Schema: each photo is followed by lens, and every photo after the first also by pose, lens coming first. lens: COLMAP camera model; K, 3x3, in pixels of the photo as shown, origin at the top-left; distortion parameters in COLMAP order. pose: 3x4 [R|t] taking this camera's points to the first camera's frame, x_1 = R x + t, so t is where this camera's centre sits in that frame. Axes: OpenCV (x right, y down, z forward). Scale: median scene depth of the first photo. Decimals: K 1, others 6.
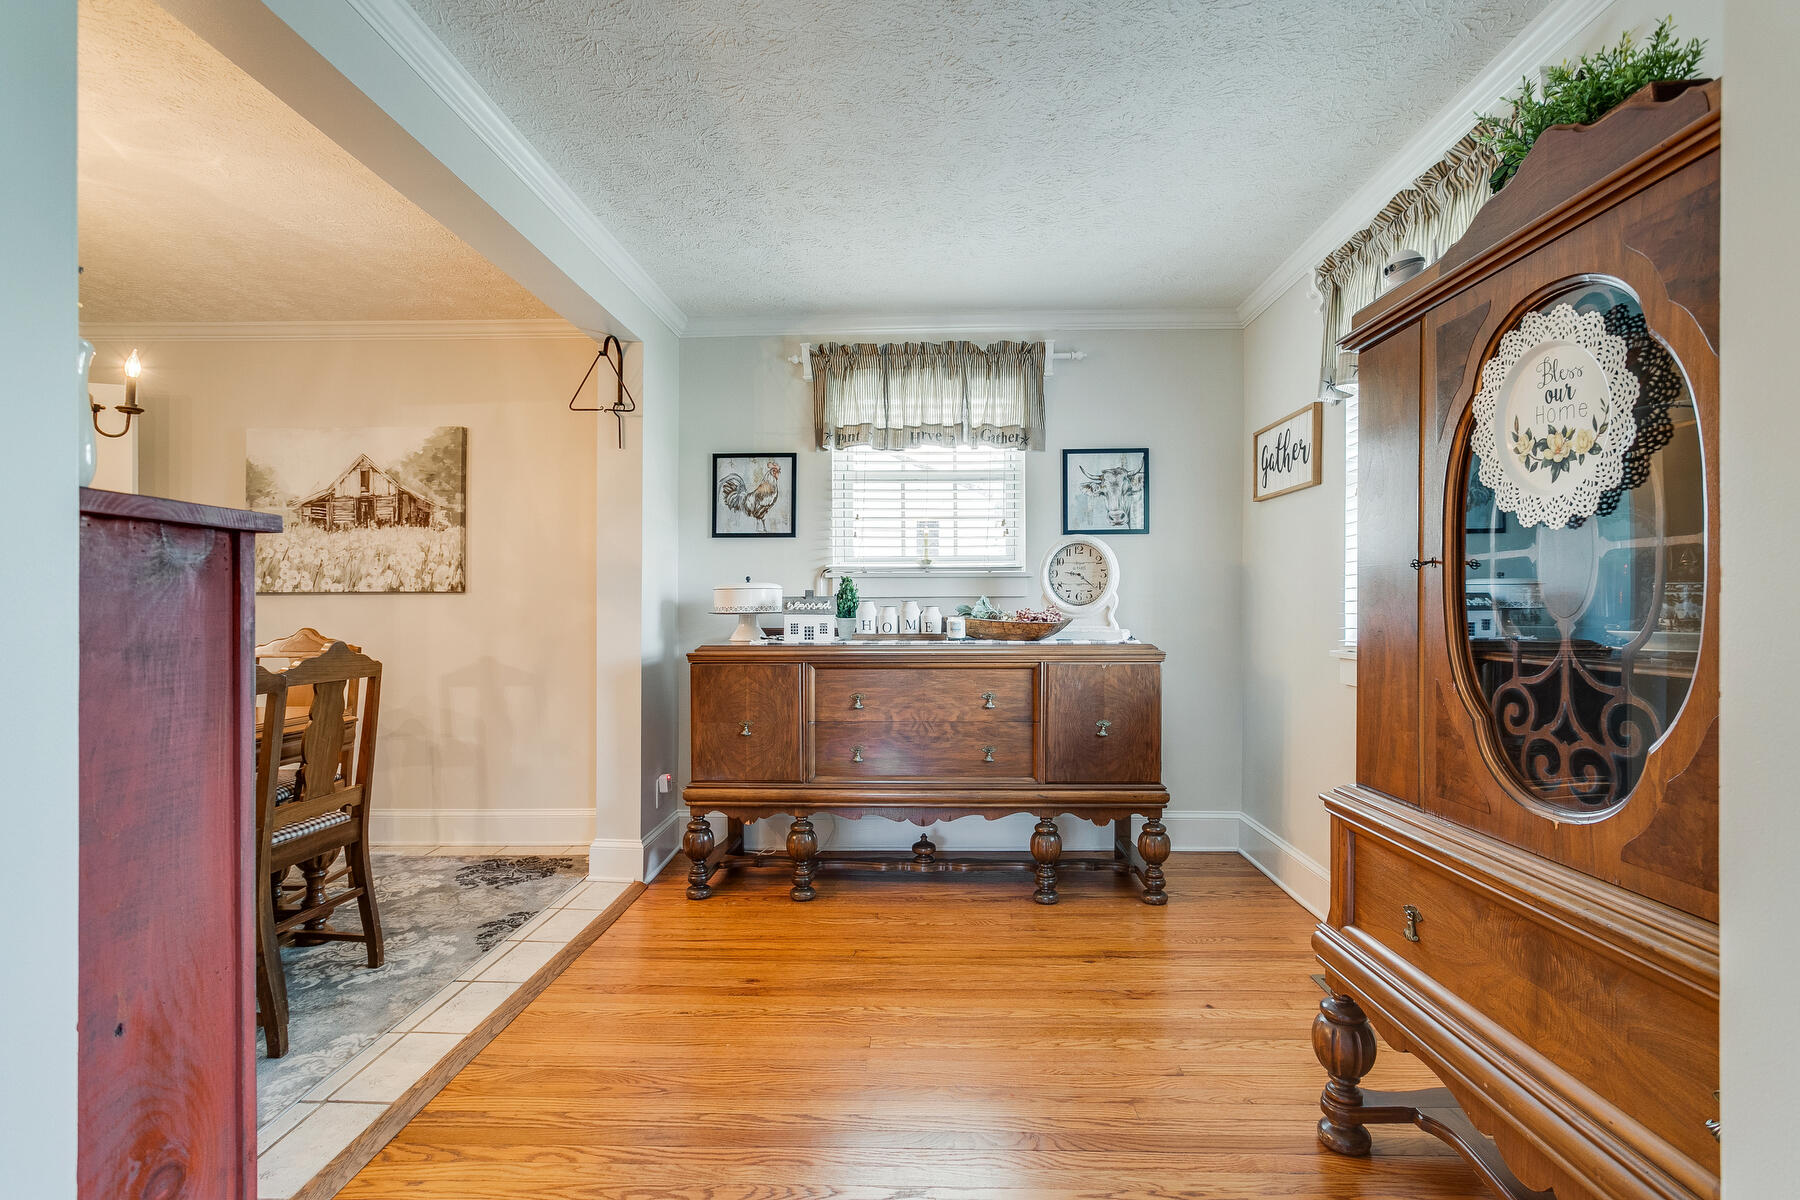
lens RADIAL K [[857.4, 0, 899.5], [0, 857.4, 608.1], [0, 0, 1]] dist [0.000340, 0.001208]
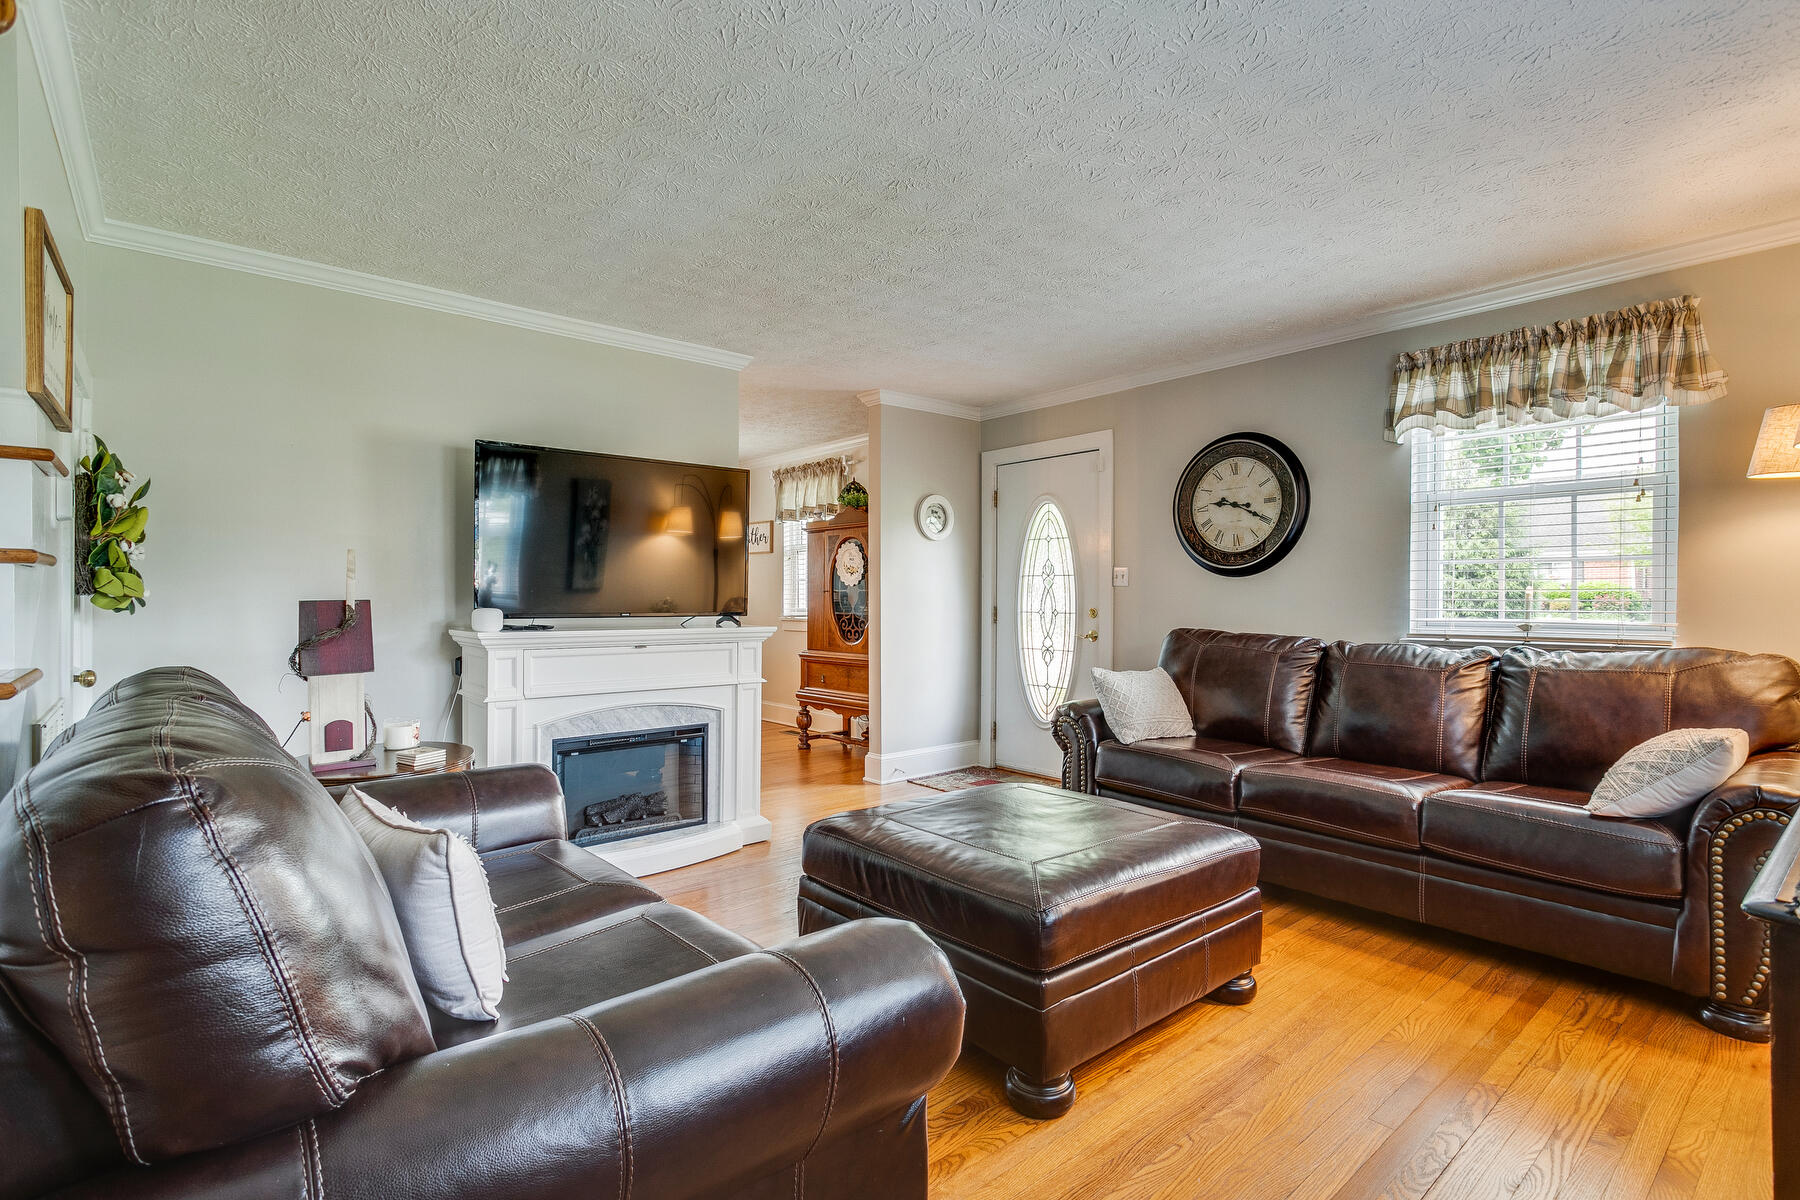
lens RADIAL K [[857.4, 0, 899.6], [0, 857.4, 599.7], [0, 0, 1]] dist [0.000340, 0.001208]
pose [[0.746262, -0.003799, 0.665641, -1.988211], [0.005456, 0.999985, -0.000409, -0.008068], [-0.665630, 0.003936, 0.746272, -2.467742]]
